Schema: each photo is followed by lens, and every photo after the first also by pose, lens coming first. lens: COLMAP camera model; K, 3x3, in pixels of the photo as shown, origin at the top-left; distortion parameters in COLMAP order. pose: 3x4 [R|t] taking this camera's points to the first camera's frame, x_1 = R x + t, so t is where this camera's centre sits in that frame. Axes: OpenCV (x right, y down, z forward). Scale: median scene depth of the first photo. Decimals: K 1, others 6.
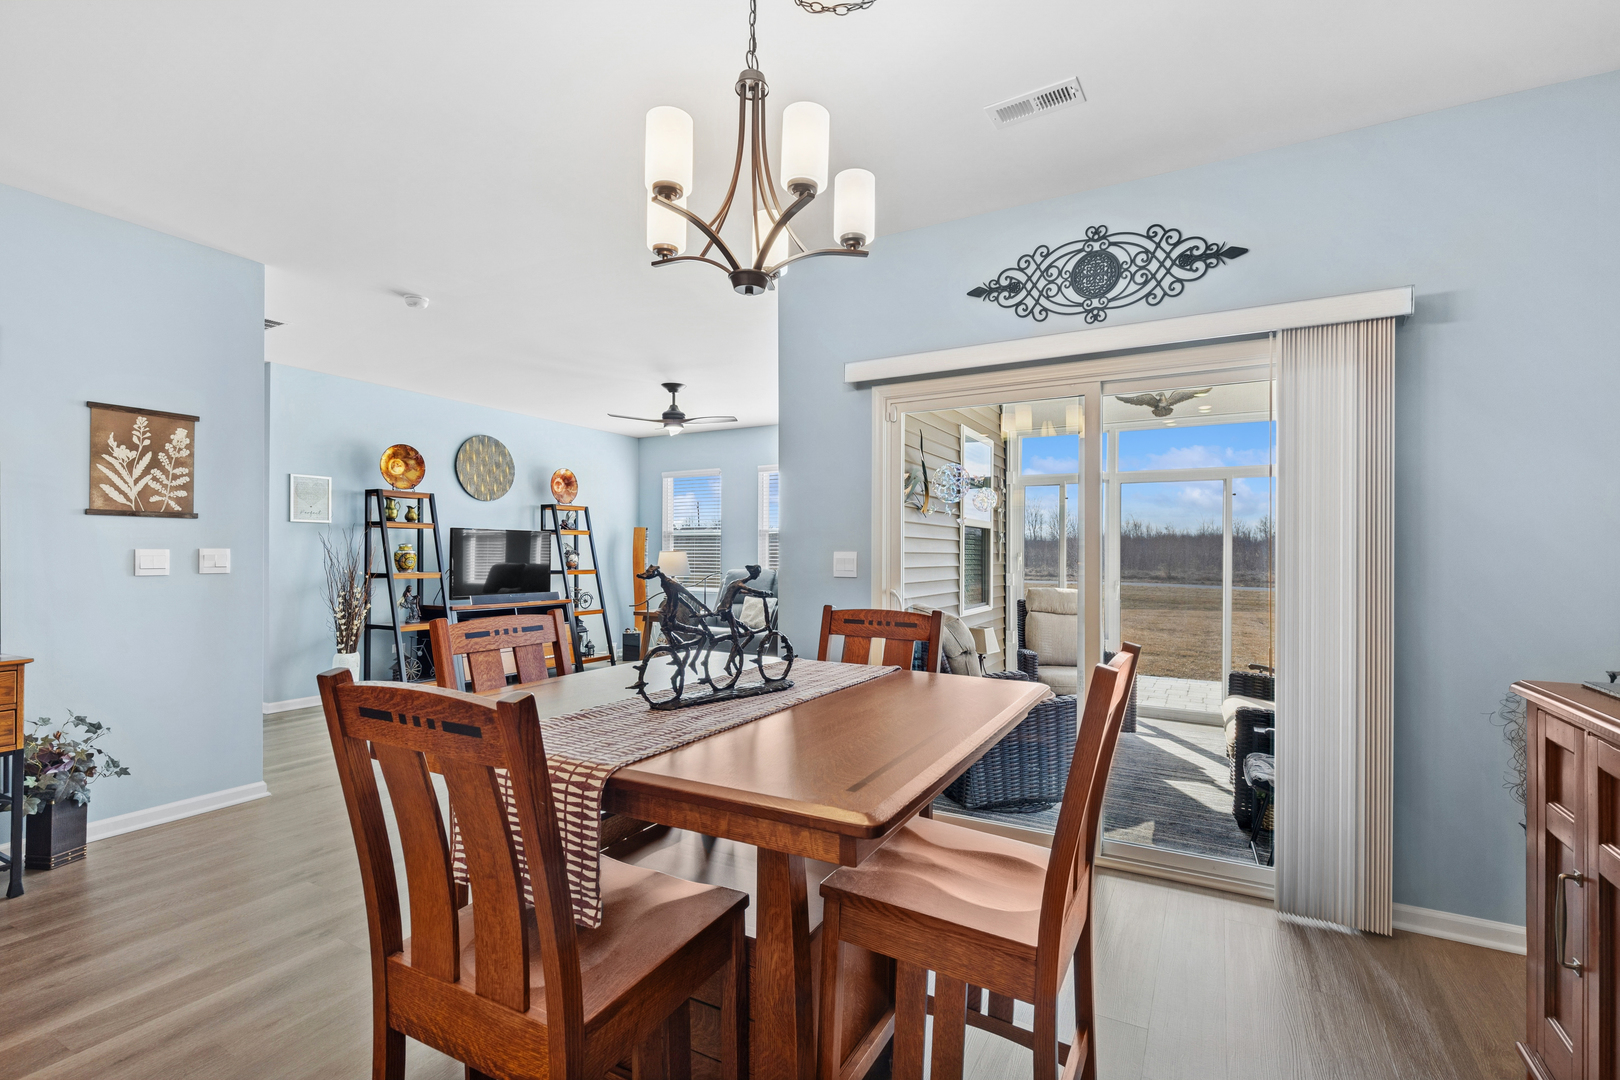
lens RADIAL K [[726.4, 0, 814.4], [0, 726.4, 549.6], [0, 0, 1]] dist [-0.000872, 0.000380]
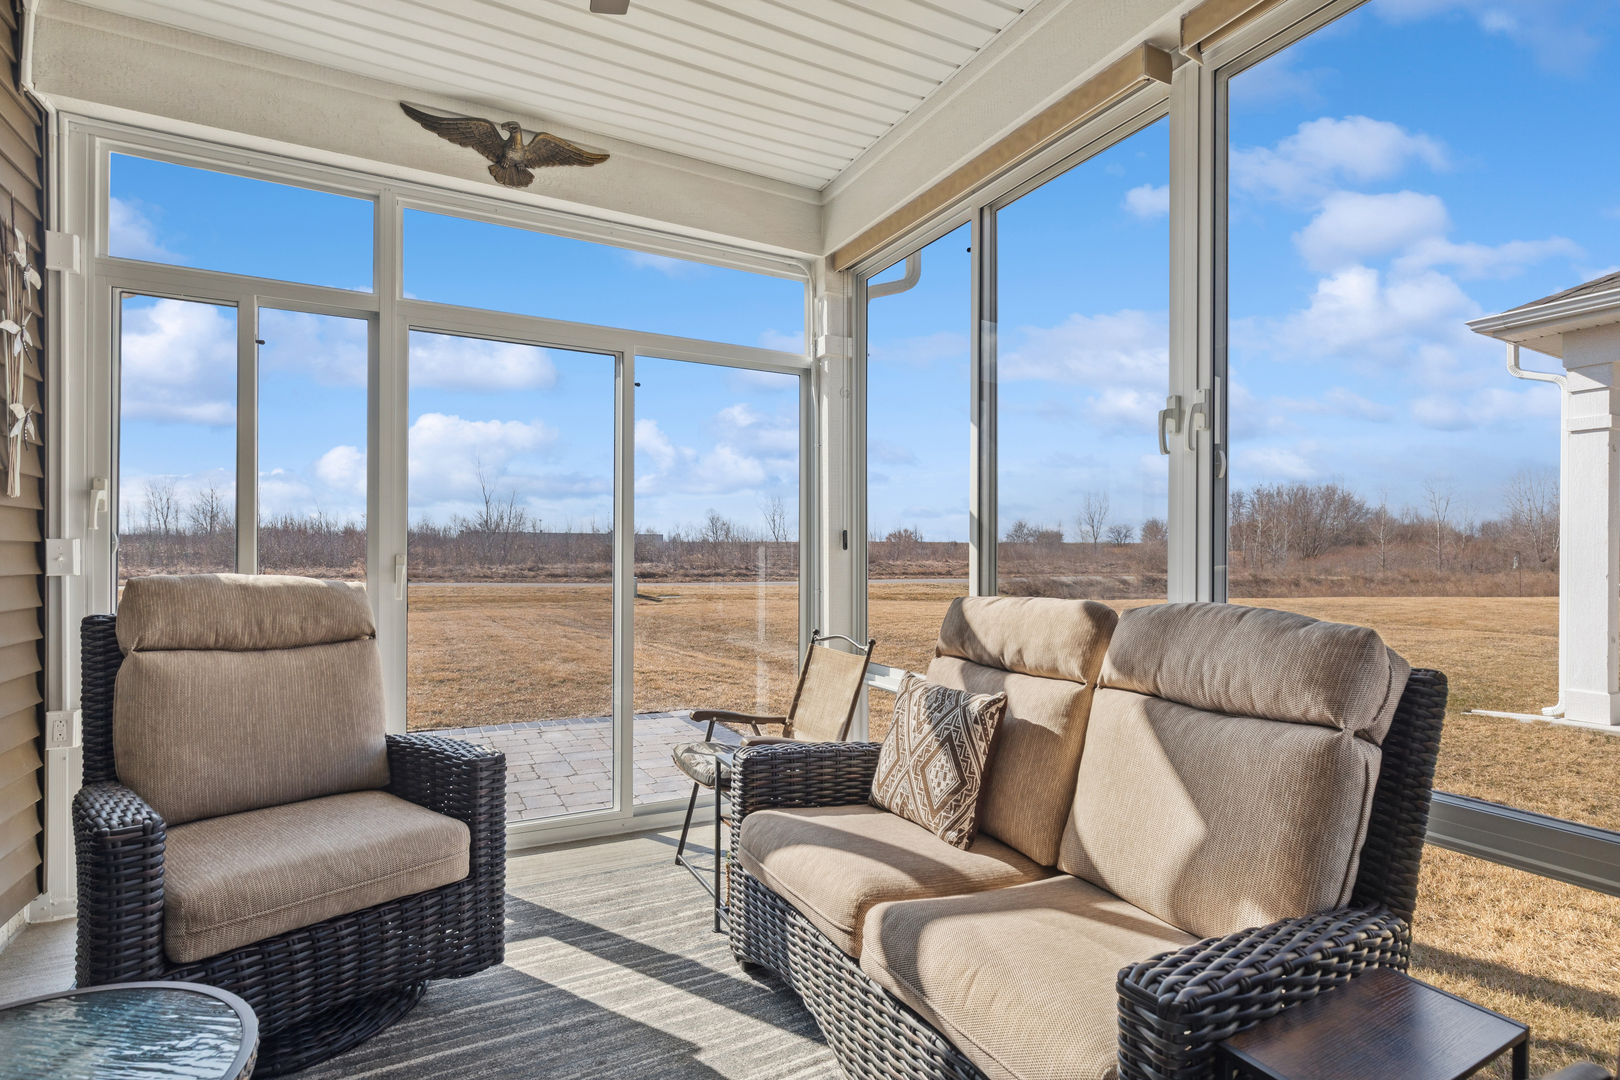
lens RADIAL K [[775.2, 0, 803.8], [0, 775.2, 550.3], [0, 0, 1]] dist [0.001525, 0.000132]
pose [[0.557338, -0.003206, 0.830280, 0.180822], [-0.000081, 0.999992, 0.003916, 0.040661], [-0.830286, -0.002250, 0.557333, 0.576457]]
